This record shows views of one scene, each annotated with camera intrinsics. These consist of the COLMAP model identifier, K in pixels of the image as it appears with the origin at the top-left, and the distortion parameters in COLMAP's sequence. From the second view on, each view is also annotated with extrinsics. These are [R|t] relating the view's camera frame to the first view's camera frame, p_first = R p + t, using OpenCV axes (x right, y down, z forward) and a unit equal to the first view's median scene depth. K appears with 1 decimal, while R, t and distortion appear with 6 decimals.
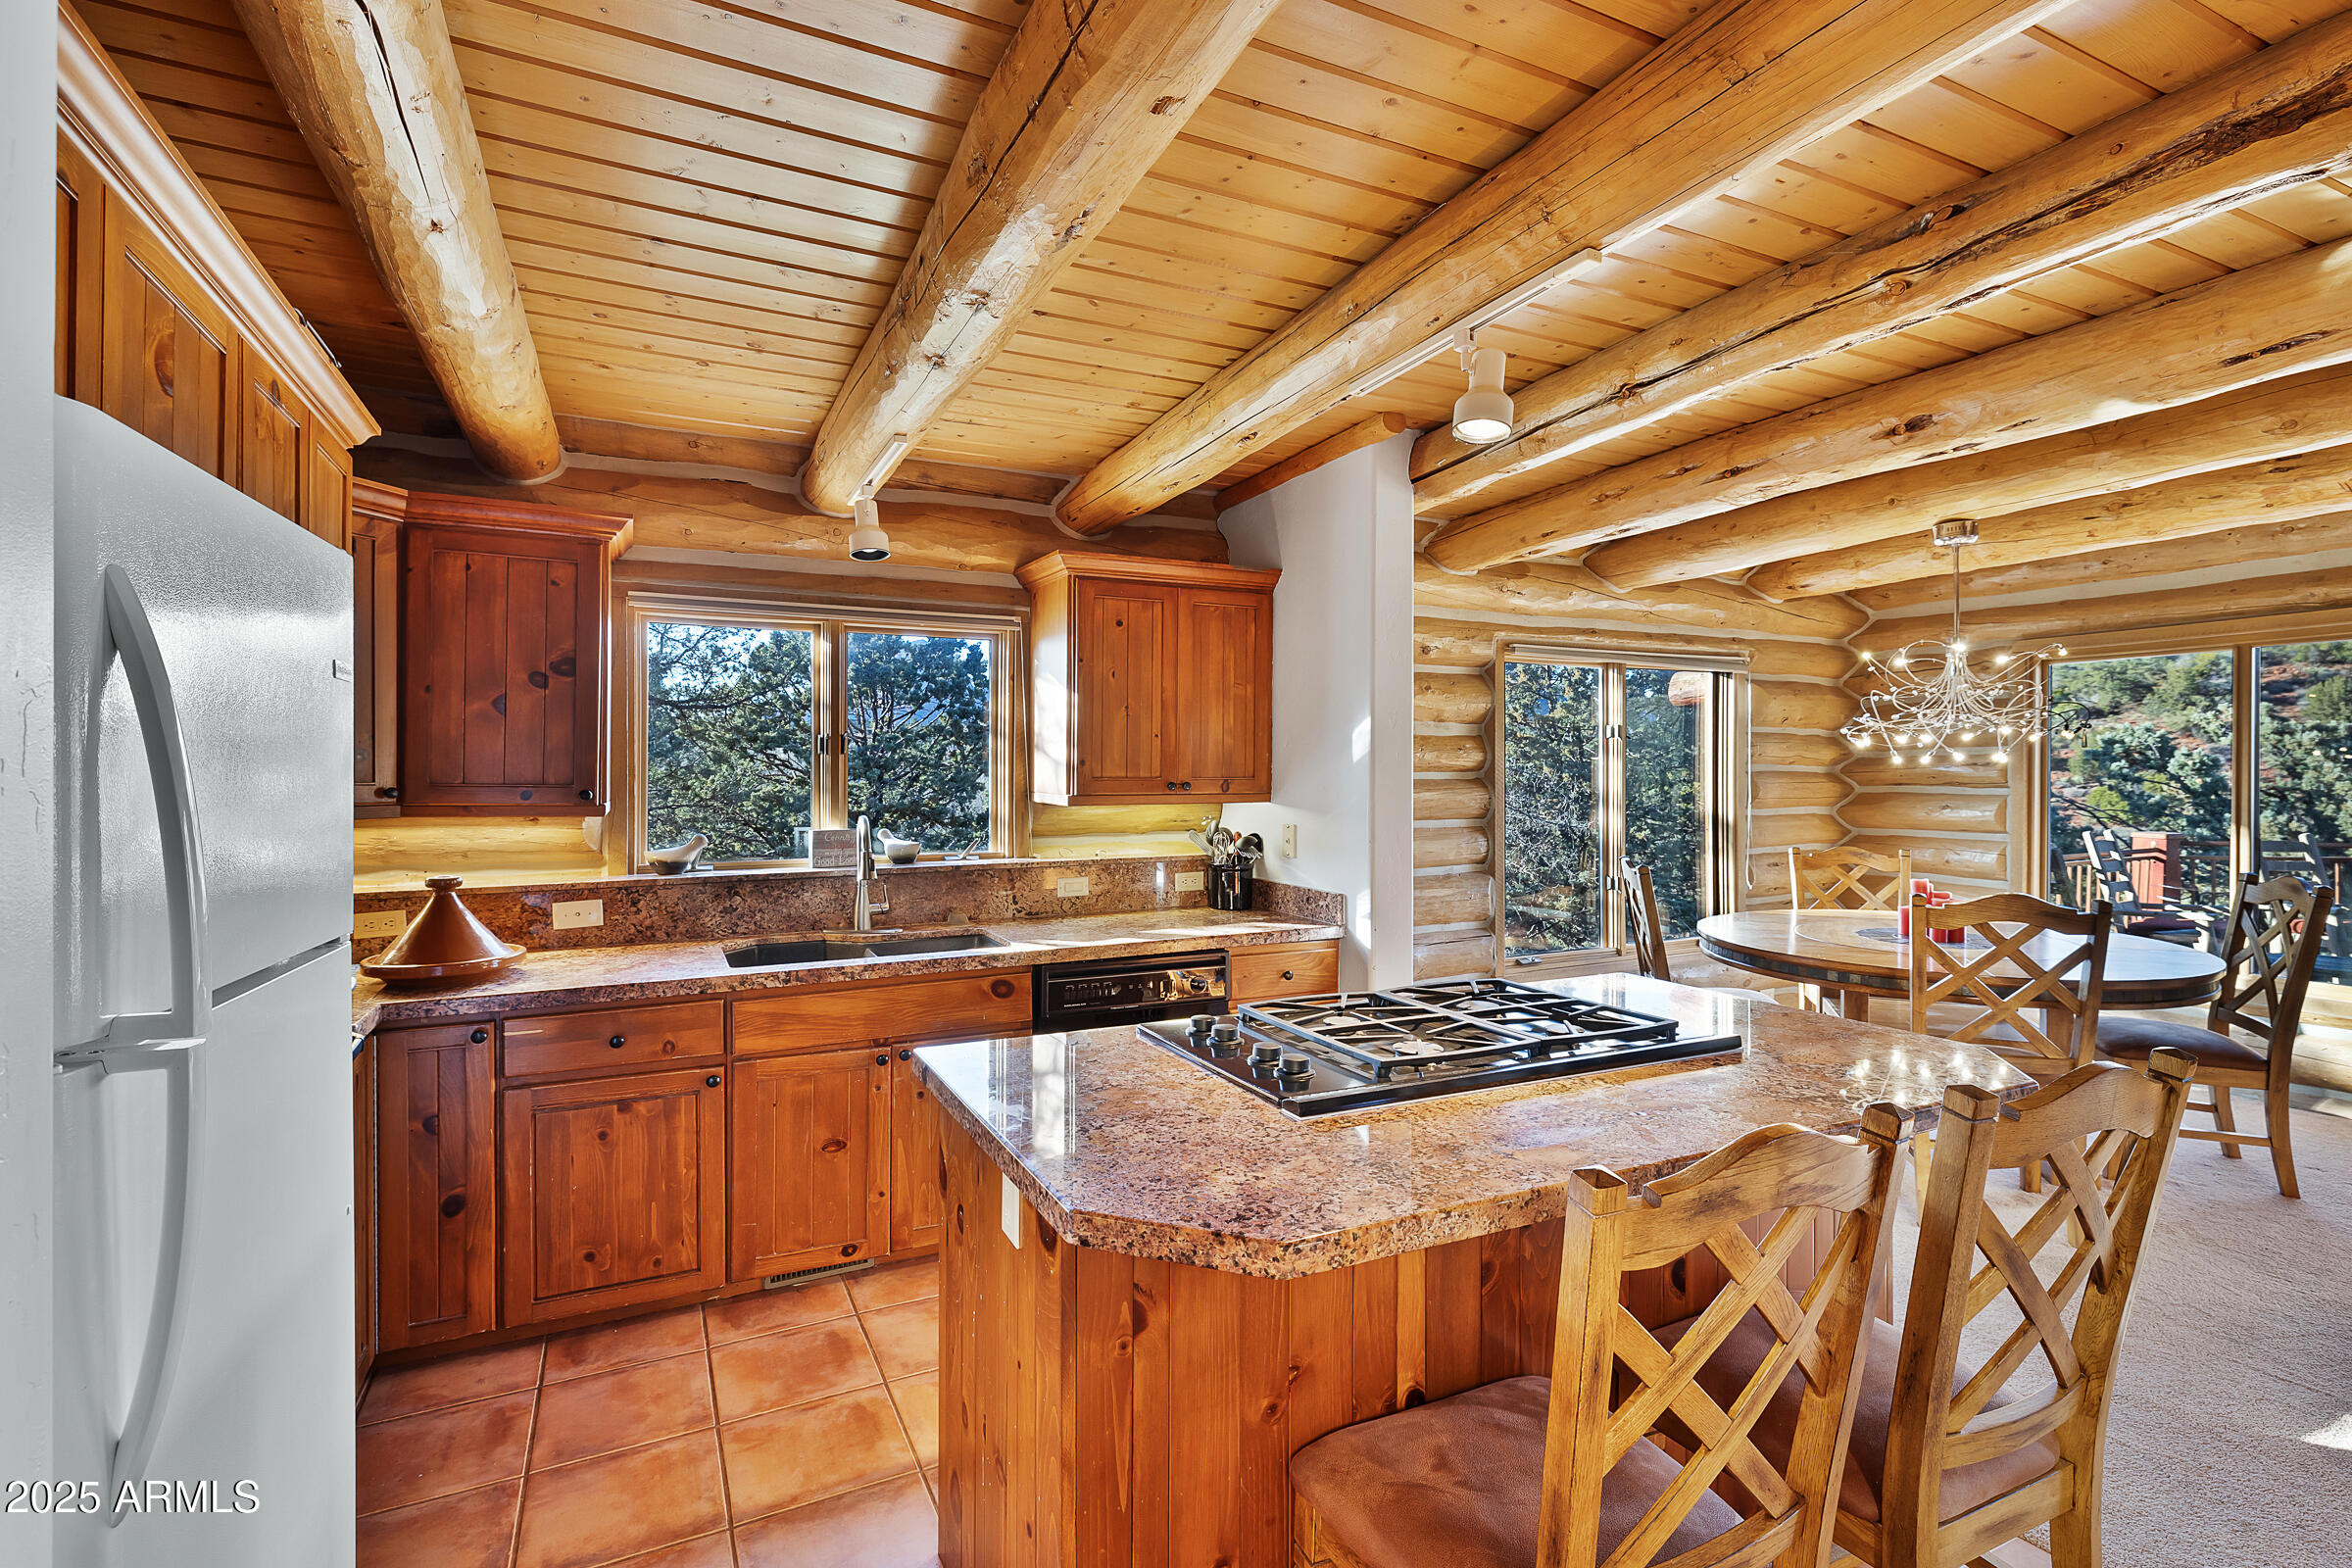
lens RADIAL K [[1007.4, 0, 1176.0], [0, 1007.4, 784.0], [0, 0, 1]] dist [0.001838, 0.000057]
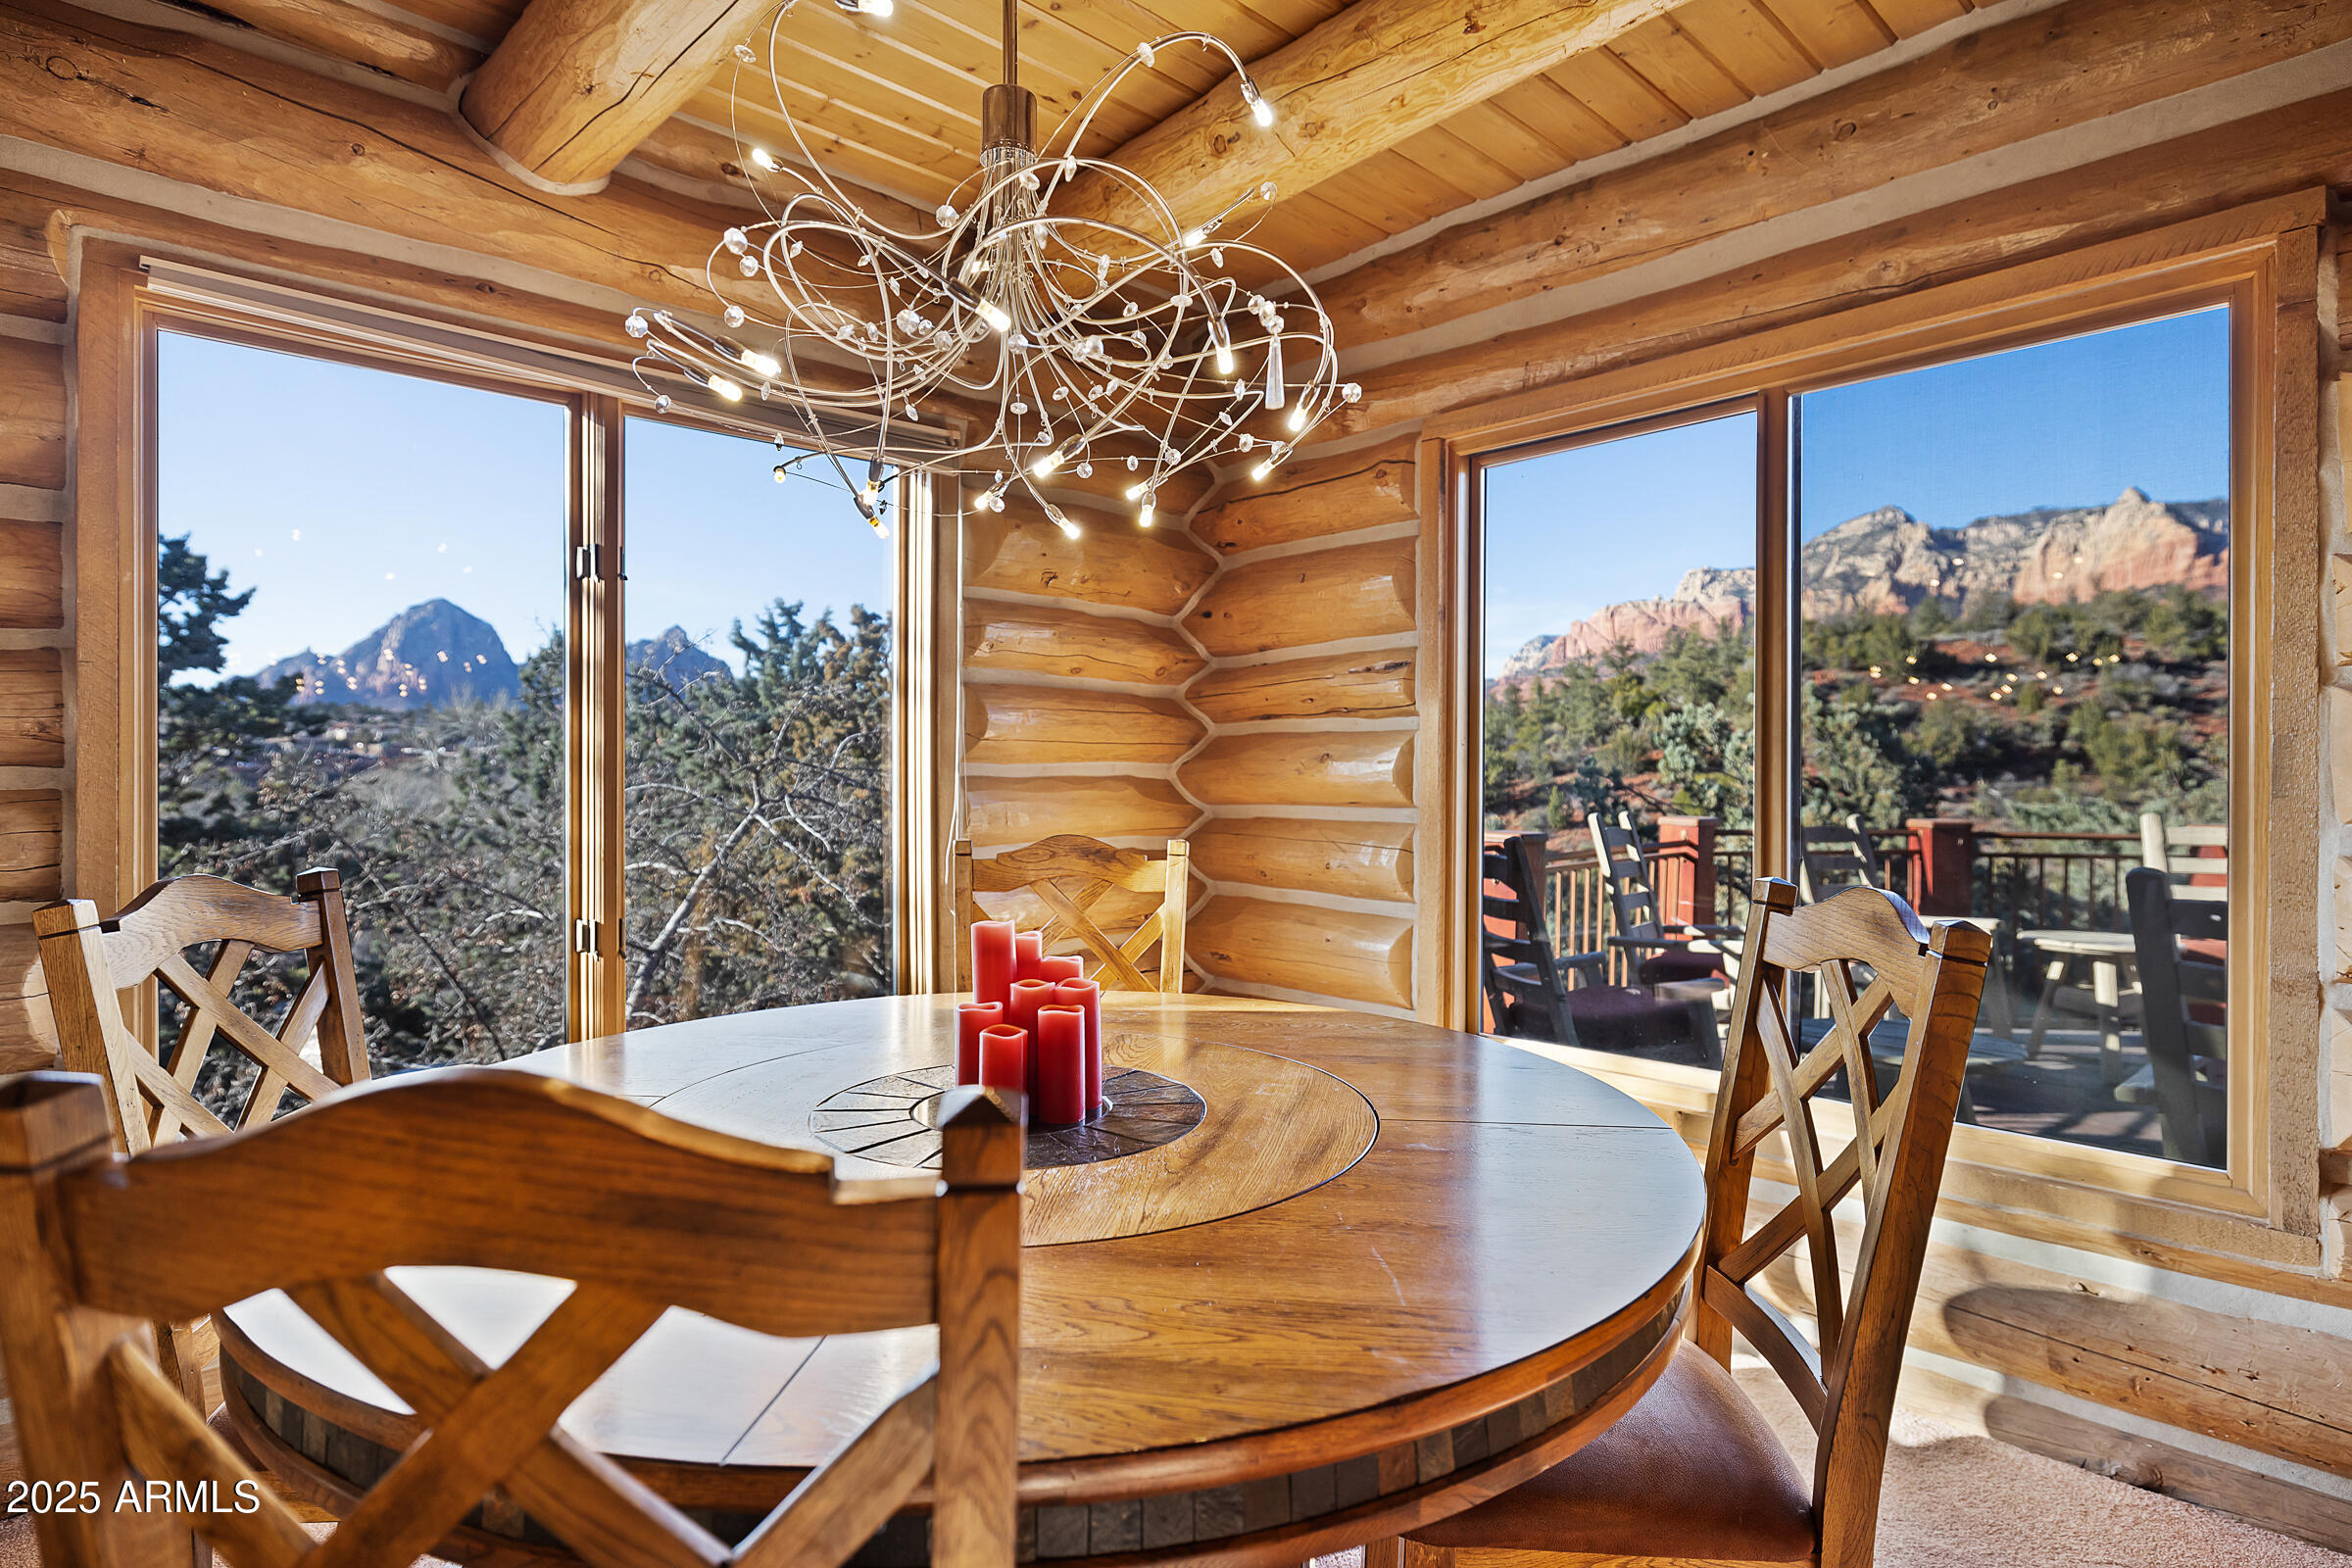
lens RADIAL K [[1247.9, 0, 1176.0], [0, 1247.9, 784.0], [0, 0, 1]] dist [-0.002822, -0.000351]
pose [[0.938514, 0.000999, 0.345240, 0.204528], [0.000360, 0.999992, -0.003872, 0.016548], [-0.345242, 0.003759, 0.938506, 0.189756]]
